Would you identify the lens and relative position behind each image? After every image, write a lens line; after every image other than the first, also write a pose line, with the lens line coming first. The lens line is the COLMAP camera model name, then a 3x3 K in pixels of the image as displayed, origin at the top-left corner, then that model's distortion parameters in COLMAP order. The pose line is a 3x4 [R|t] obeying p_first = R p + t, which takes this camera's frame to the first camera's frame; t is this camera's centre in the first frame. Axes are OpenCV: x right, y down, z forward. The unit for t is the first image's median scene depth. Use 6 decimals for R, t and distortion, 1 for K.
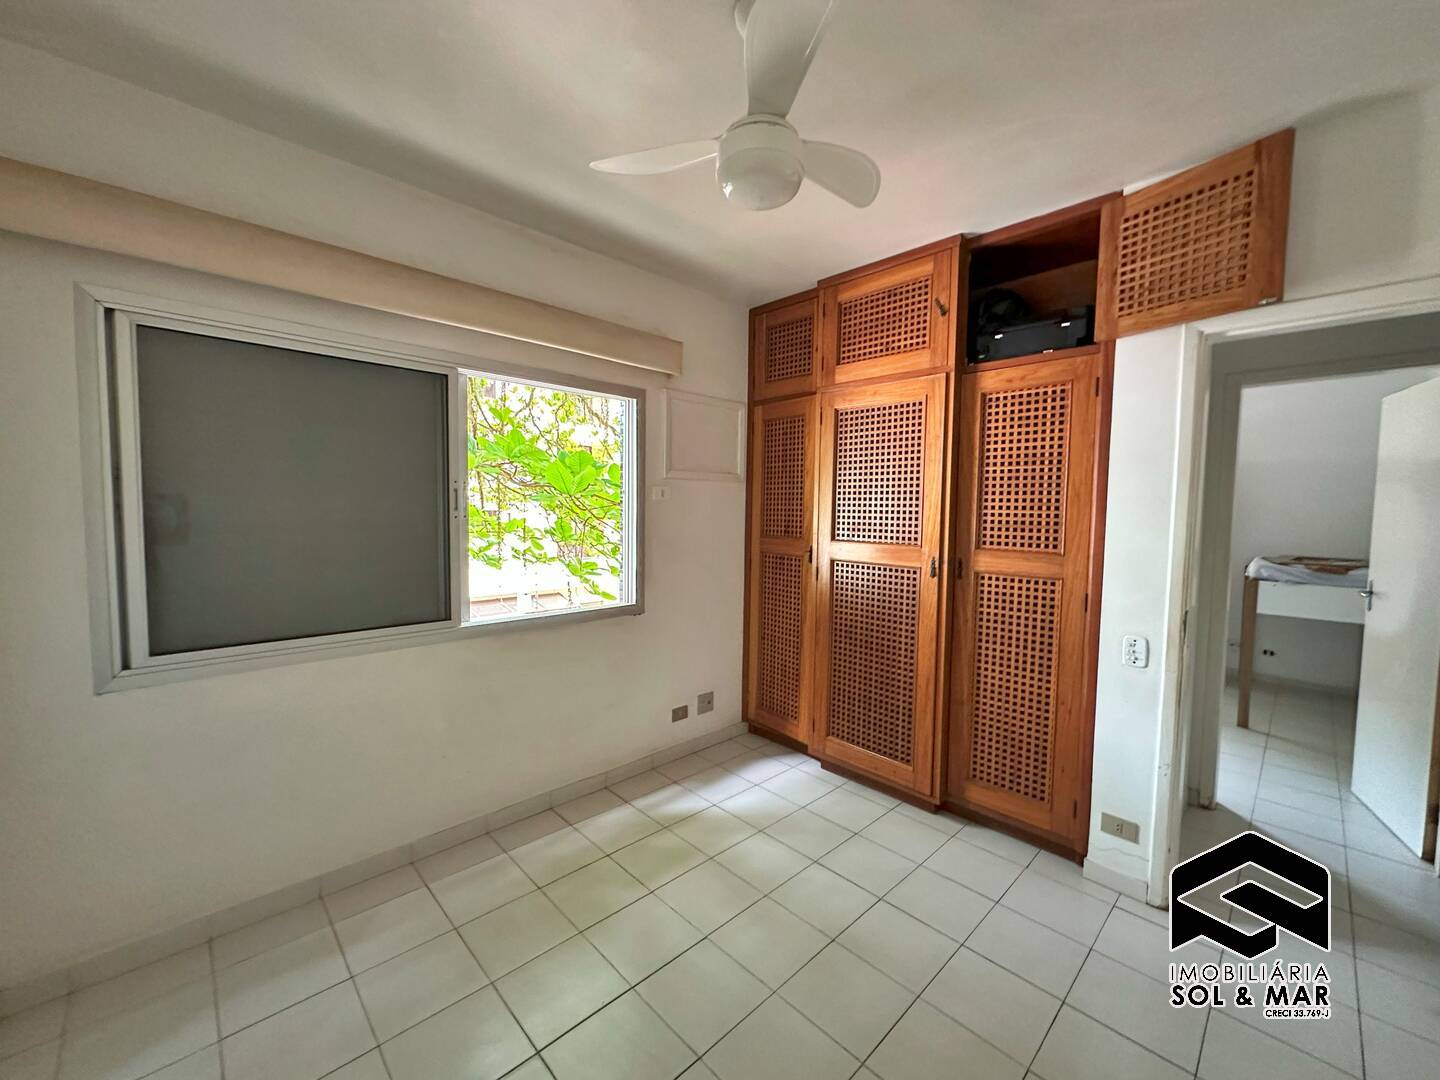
lens RADIAL K [[570.7, 0, 742.0], [0, 570.7, 538.3], [0, 0, 1]] dist [-0.002075, 0.000550]
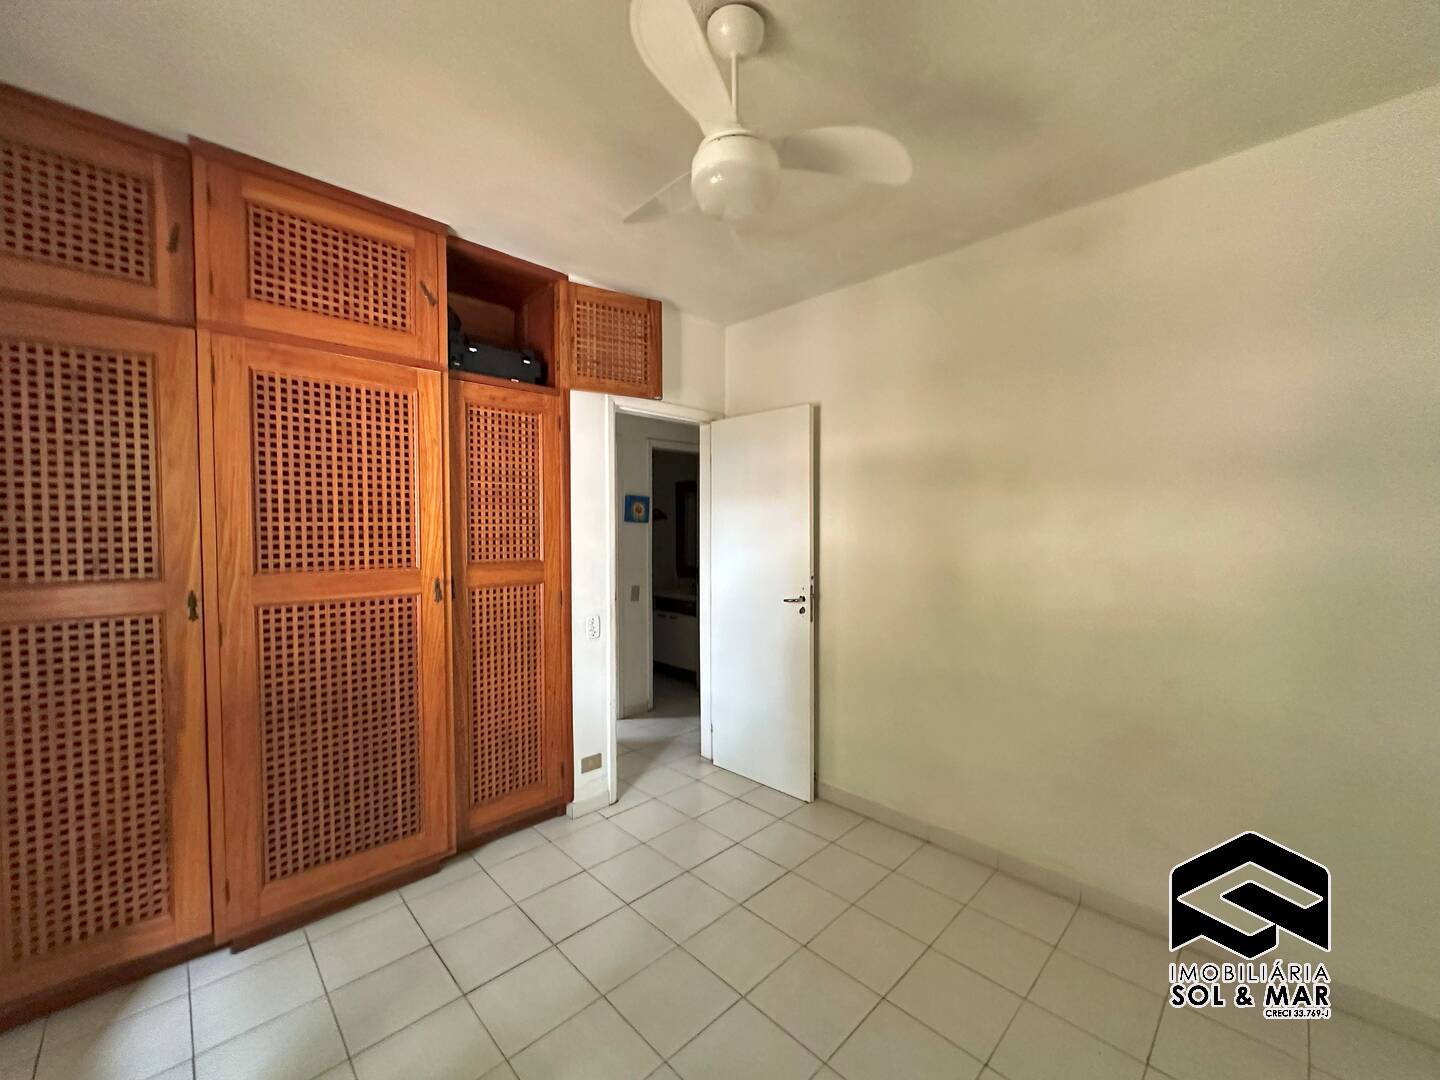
lens RADIAL K [[570.7, 0, 712.9], [0, 570.7, 533.9], [0, 0, 1]] dist [-0.002075, 0.000550]
pose [[0.023292, -0.034661, 0.999128, -0.550512], [0.053453, 0.998012, 0.033377, -0.043721], [-0.998299, 0.052629, 0.025099, 0.575912]]
